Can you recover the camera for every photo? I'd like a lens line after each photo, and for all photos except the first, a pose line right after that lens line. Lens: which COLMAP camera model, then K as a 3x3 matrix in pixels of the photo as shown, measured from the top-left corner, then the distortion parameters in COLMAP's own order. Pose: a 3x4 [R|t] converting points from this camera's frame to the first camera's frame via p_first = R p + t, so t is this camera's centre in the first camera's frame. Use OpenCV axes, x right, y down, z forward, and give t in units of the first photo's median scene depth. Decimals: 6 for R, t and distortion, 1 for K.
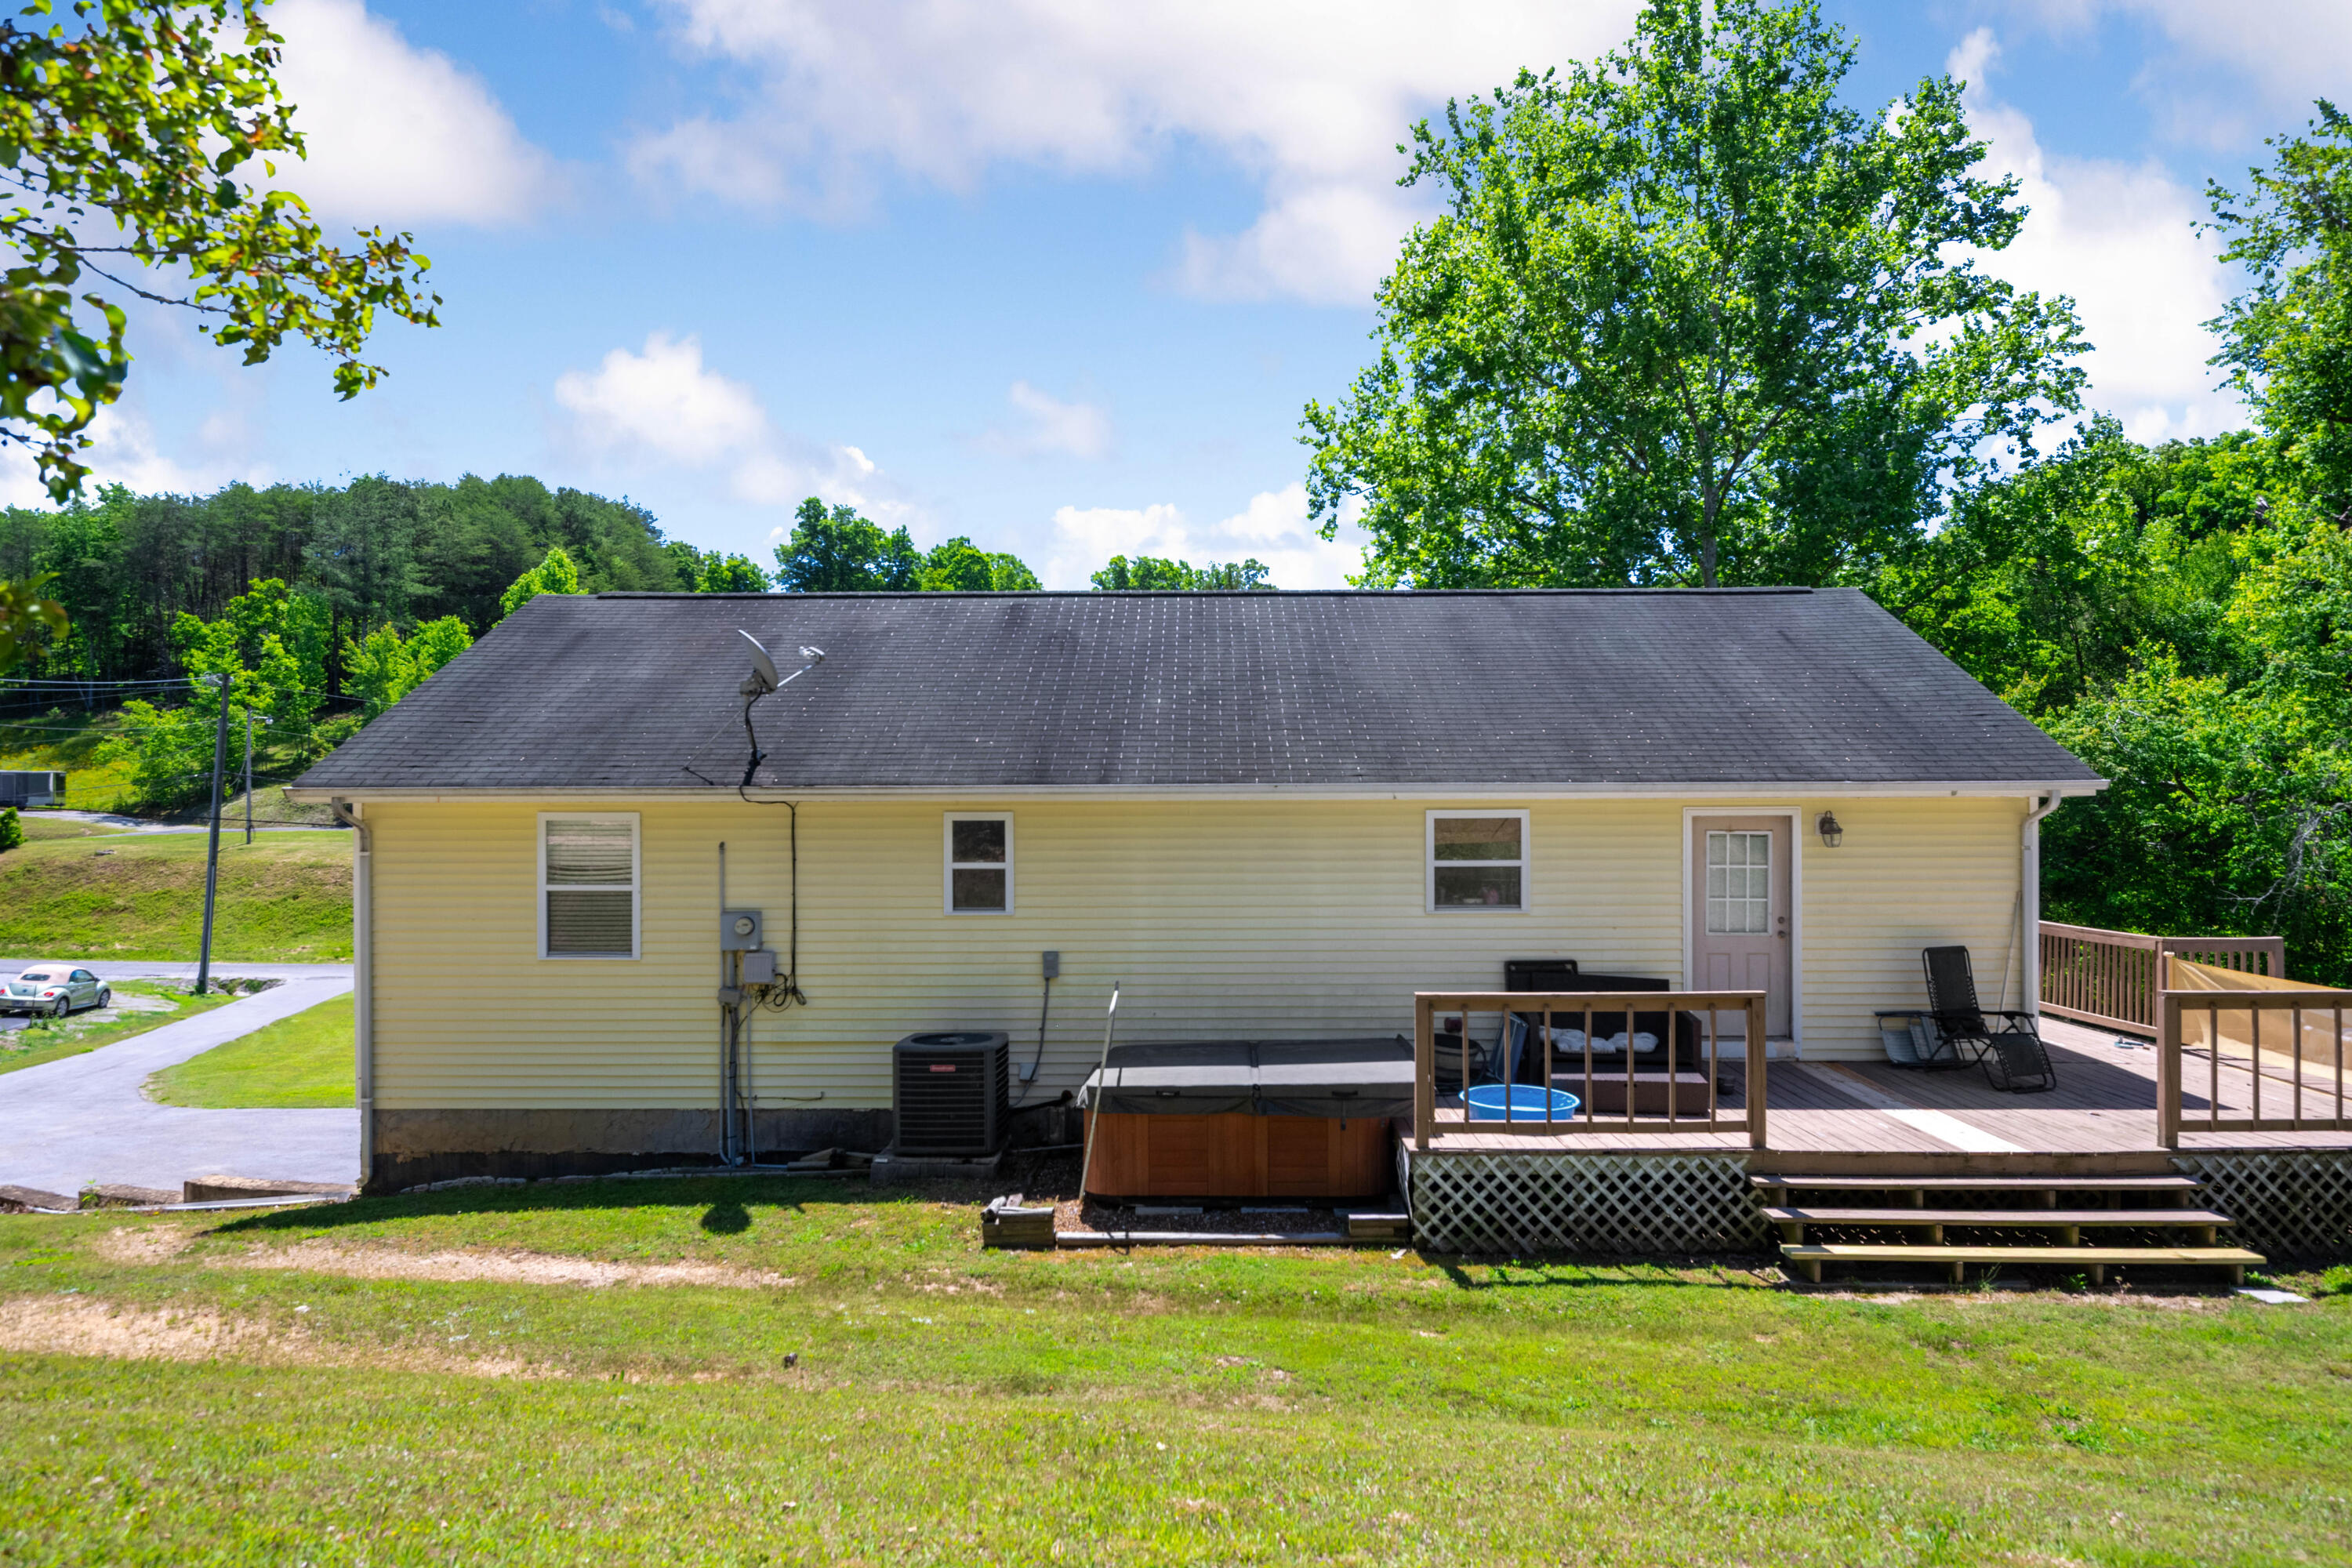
lens RADIAL K [[1407.2, 0, 1176.0], [0, 1407.2, 784.0], [0, 0, 1]] dist [0.033661, -0.034638]
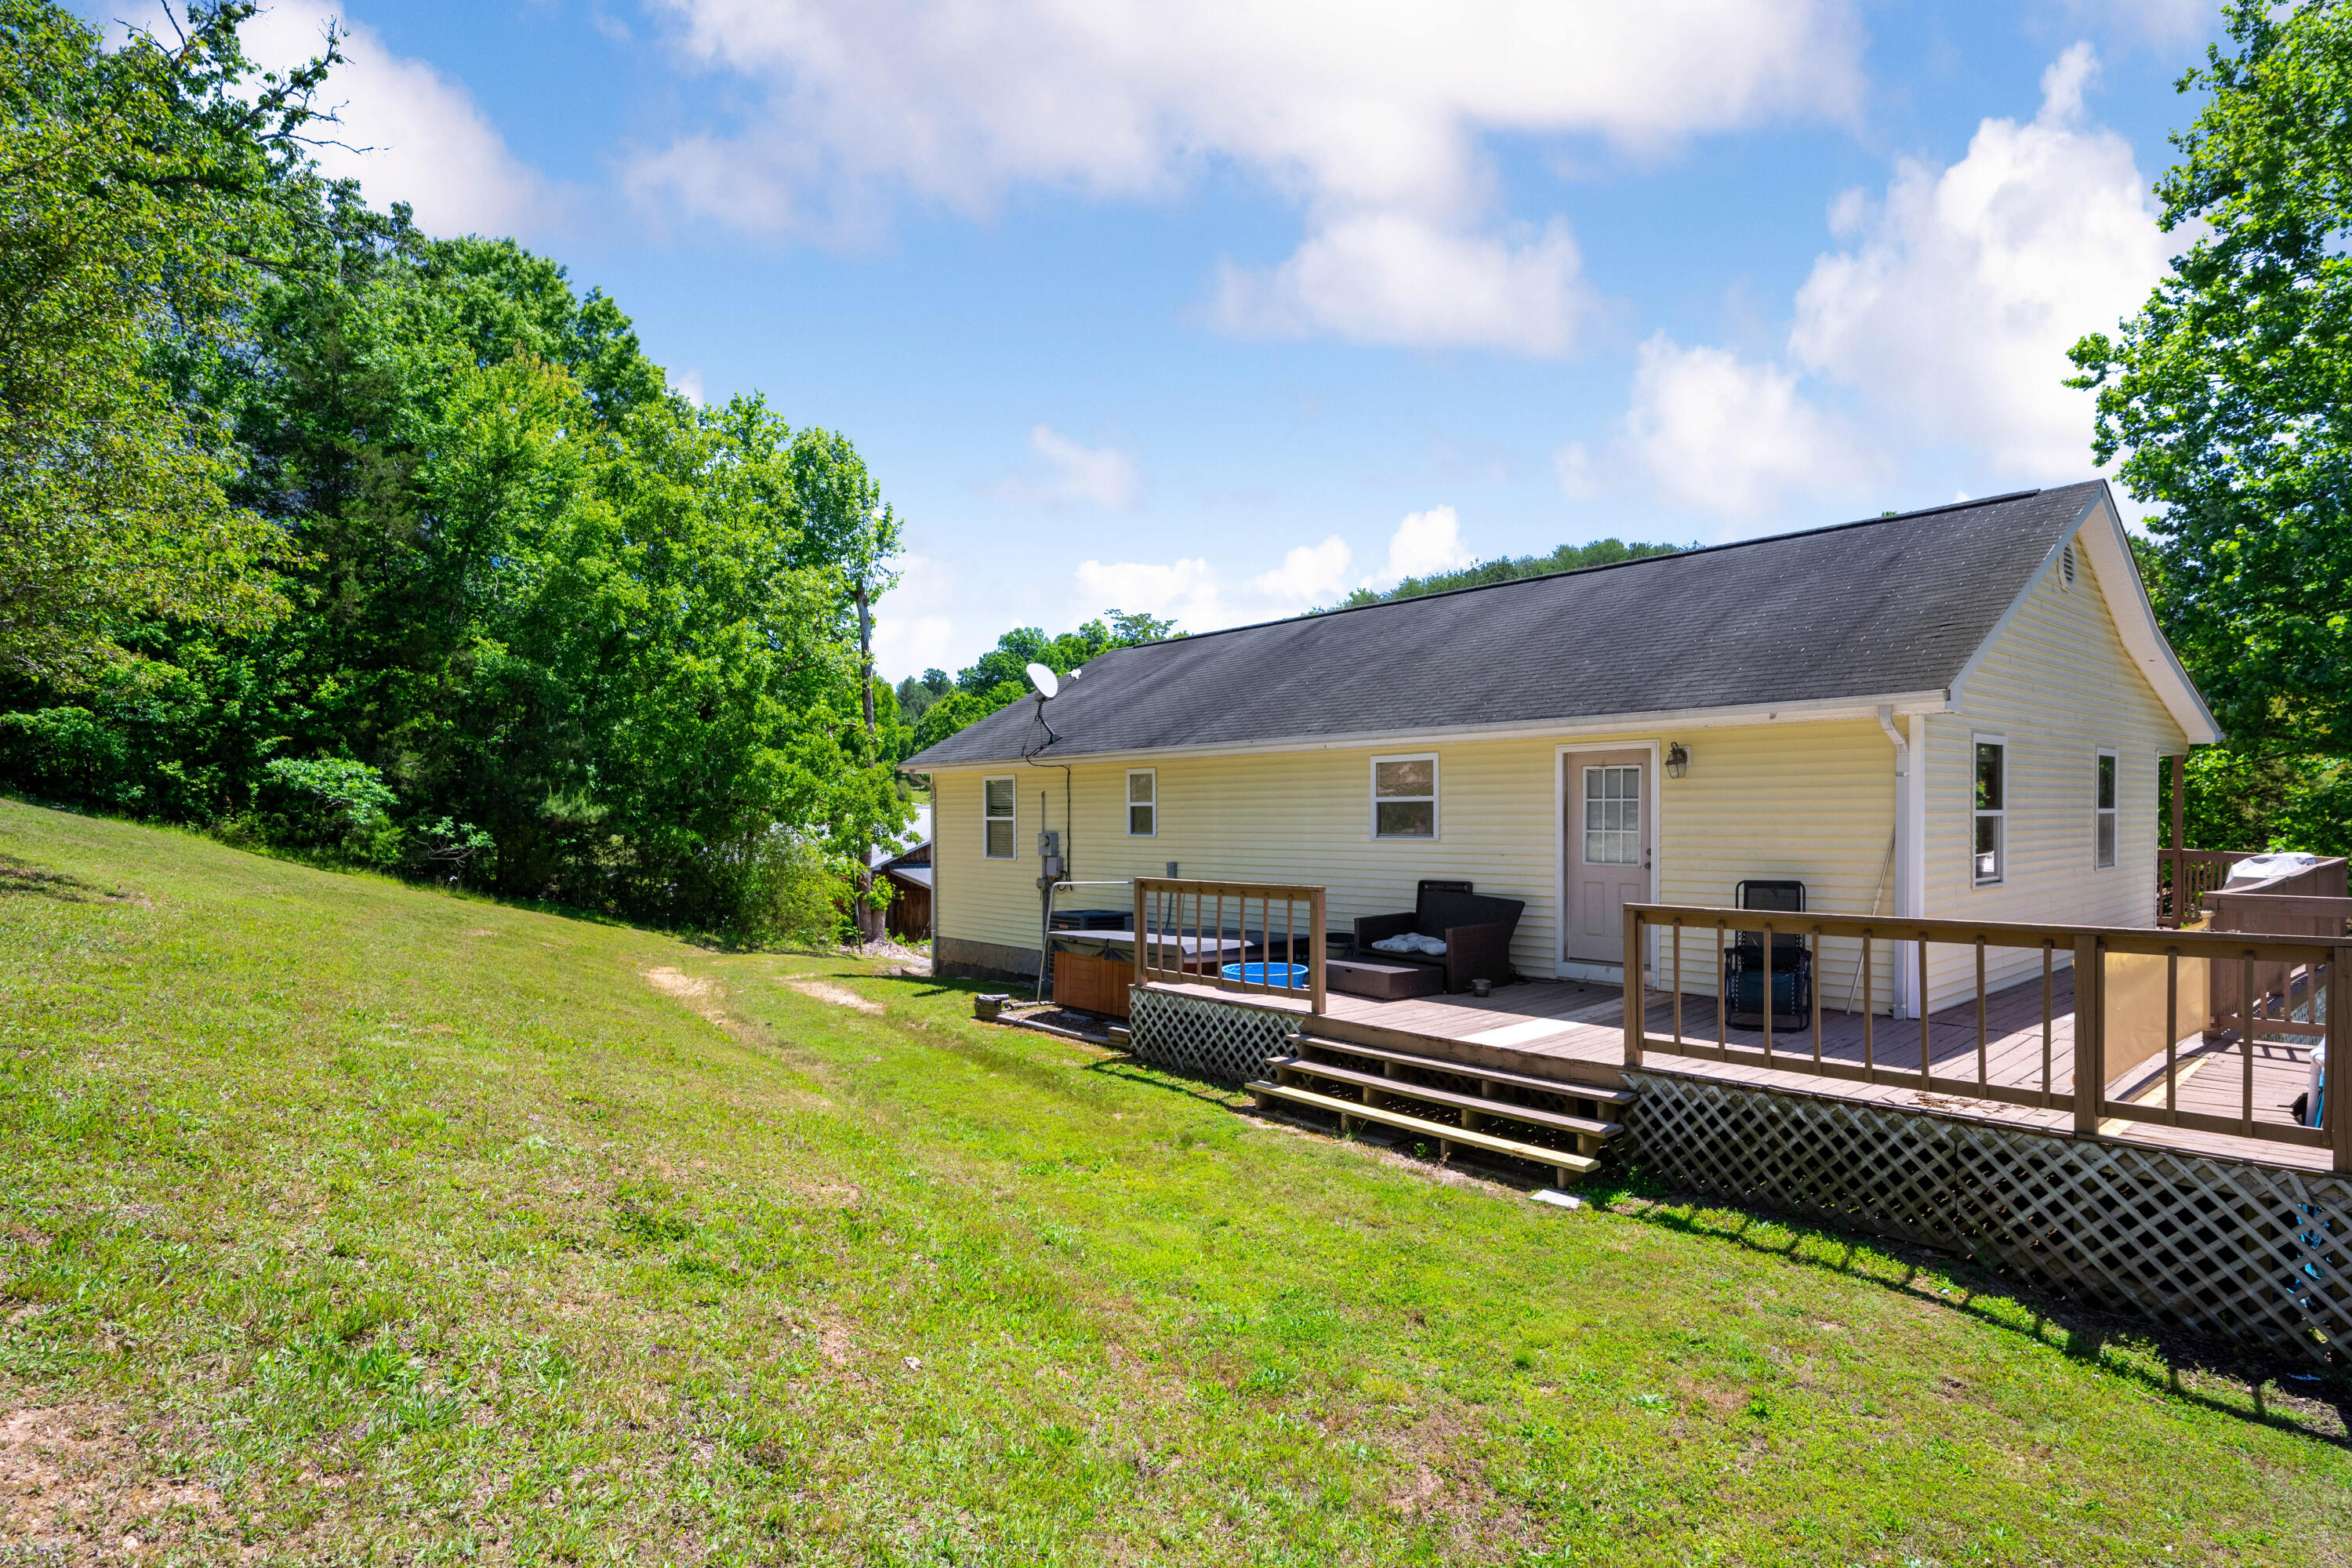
lens RADIAL K [[1195.9, 0, 1176.0], [0, 1195.9, 784.0], [0, 0, 1]] dist [-0.001948, -0.066900]
pose [[0.649198, -0.025054, -0.760207, 1.081358], [0.022924, 0.999648, -0.013368, 0.065081], [0.760274, -0.008748, 0.649544, 0.224653]]
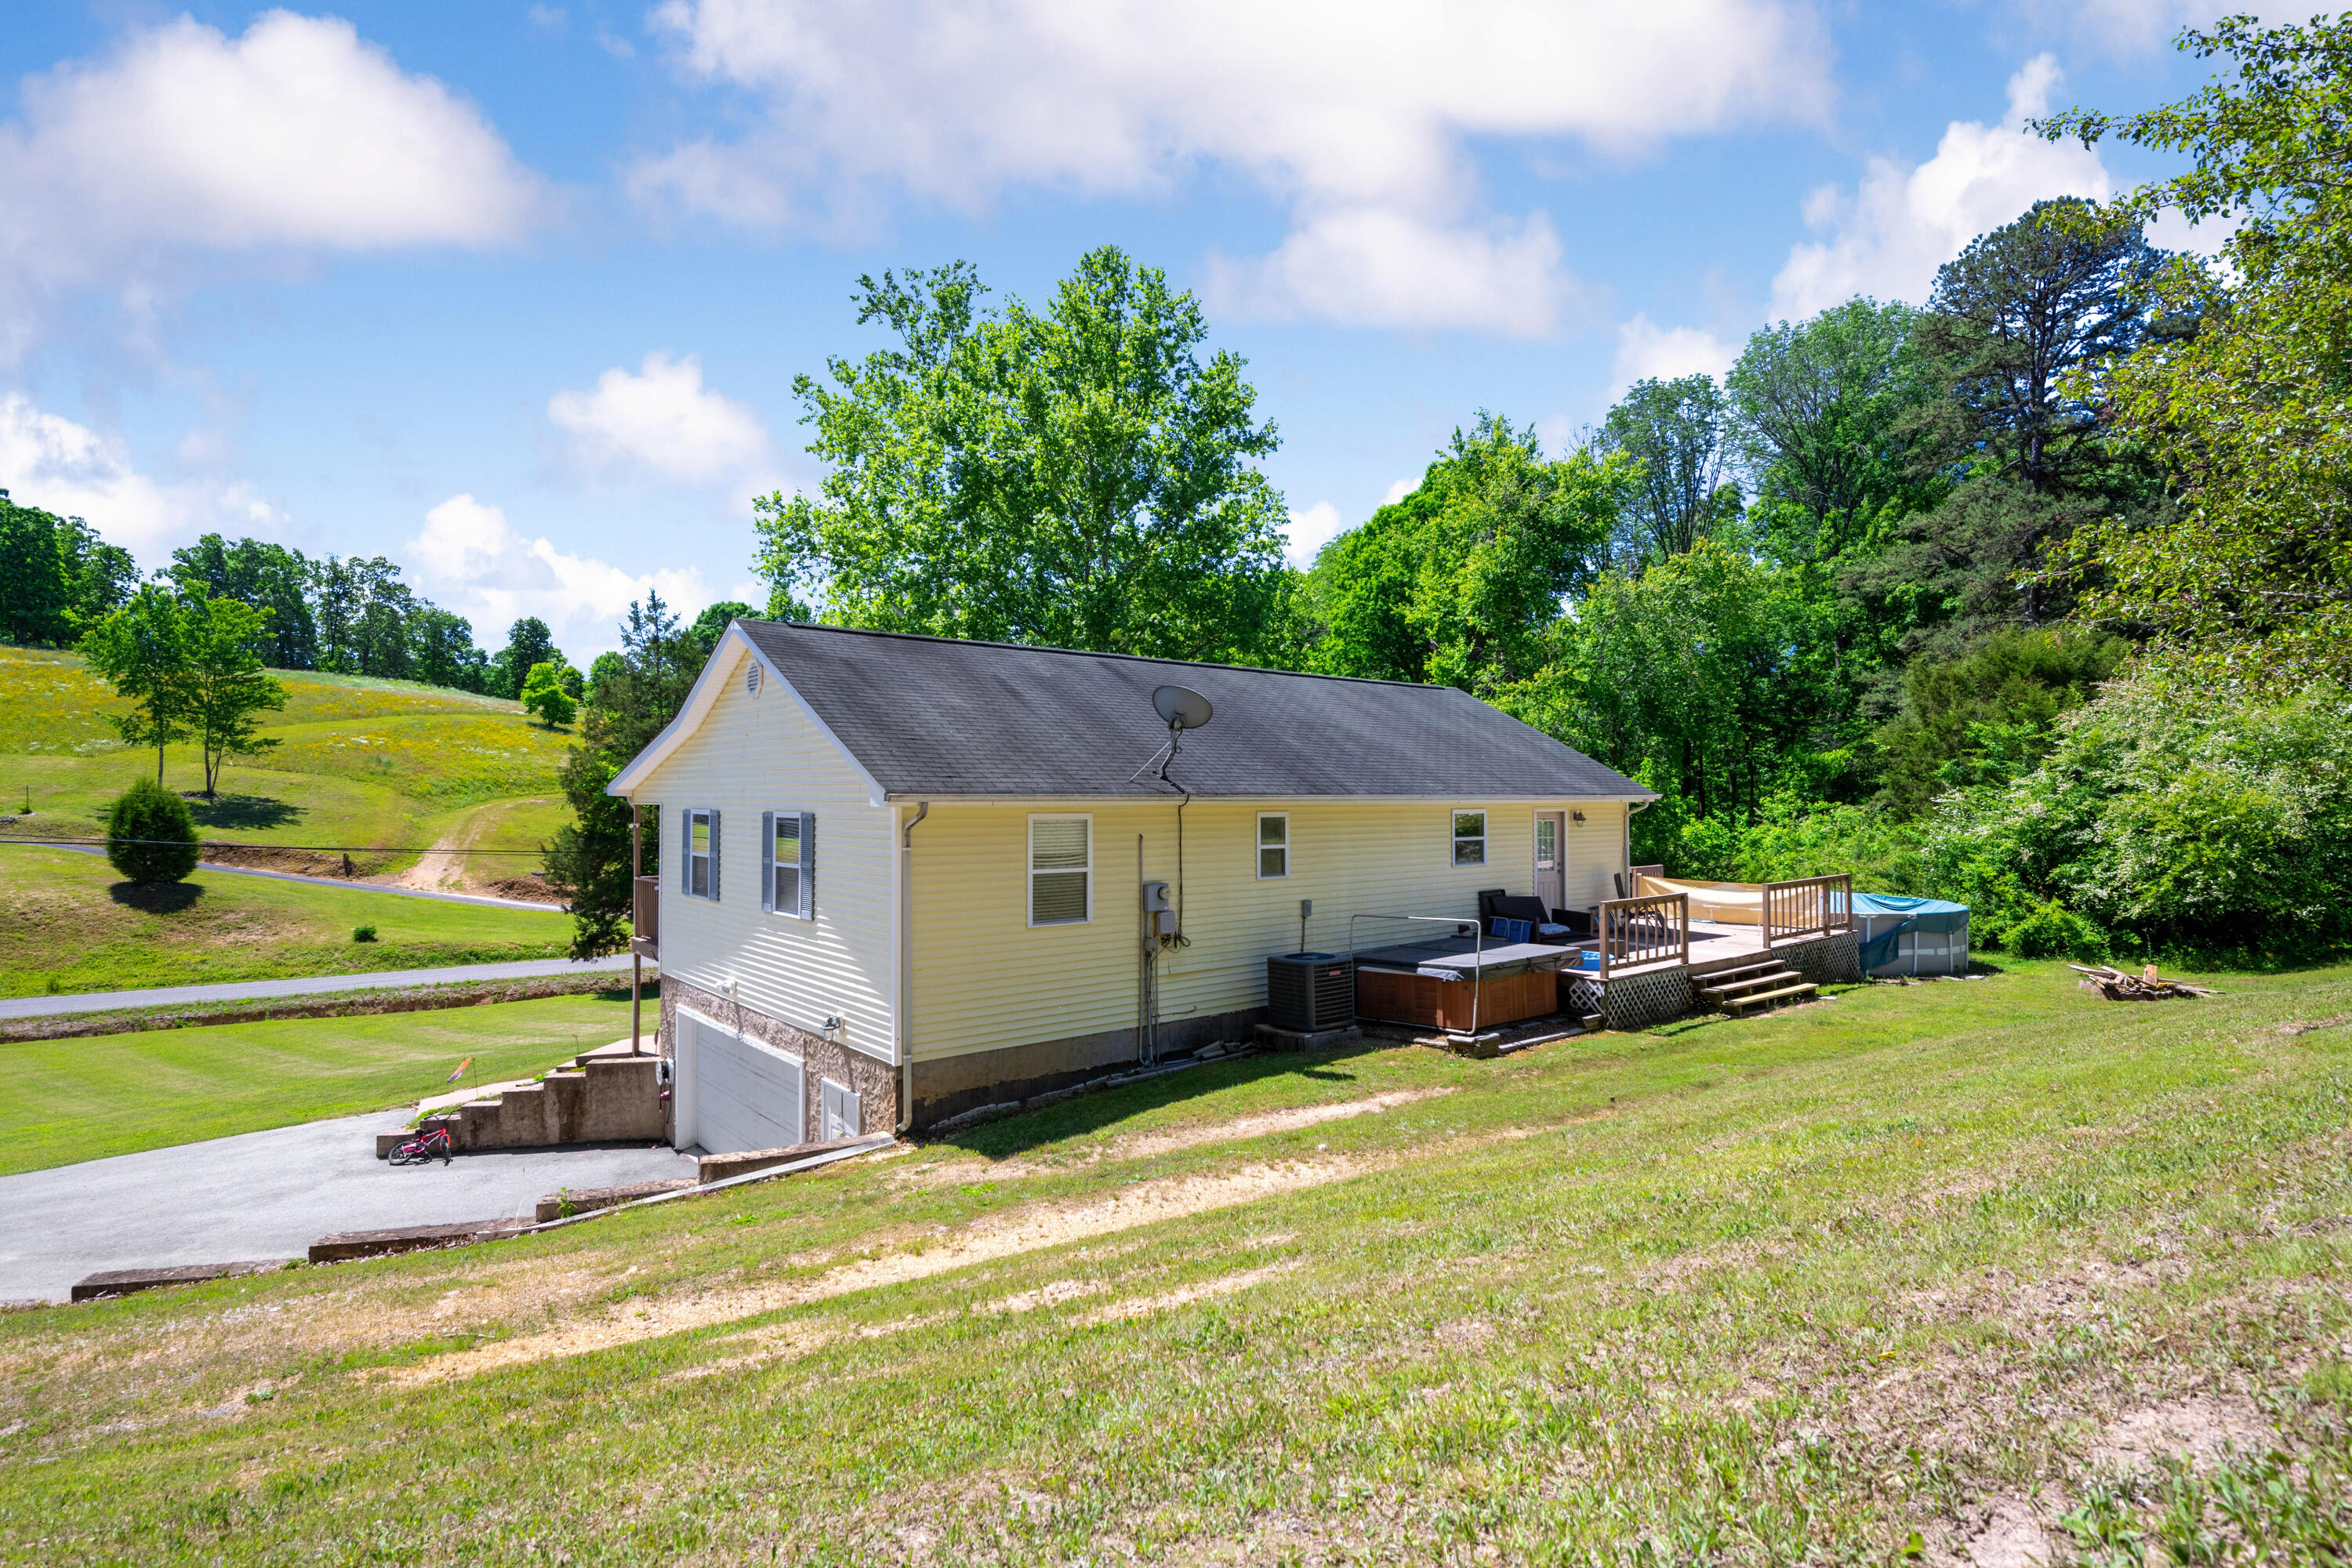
lens RADIAL K [[1189.6, 0, 1176.0], [0, 1189.6, 784.0], [0, 0, 1]] dist [-0.001665, 0.000245]
pose [[0.751676, 0.013037, 0.659404, -1.304134], [-0.010182, 0.999915, -0.008162, 0.006358], [-0.659454, -0.000579, 0.751744, 0.148782]]
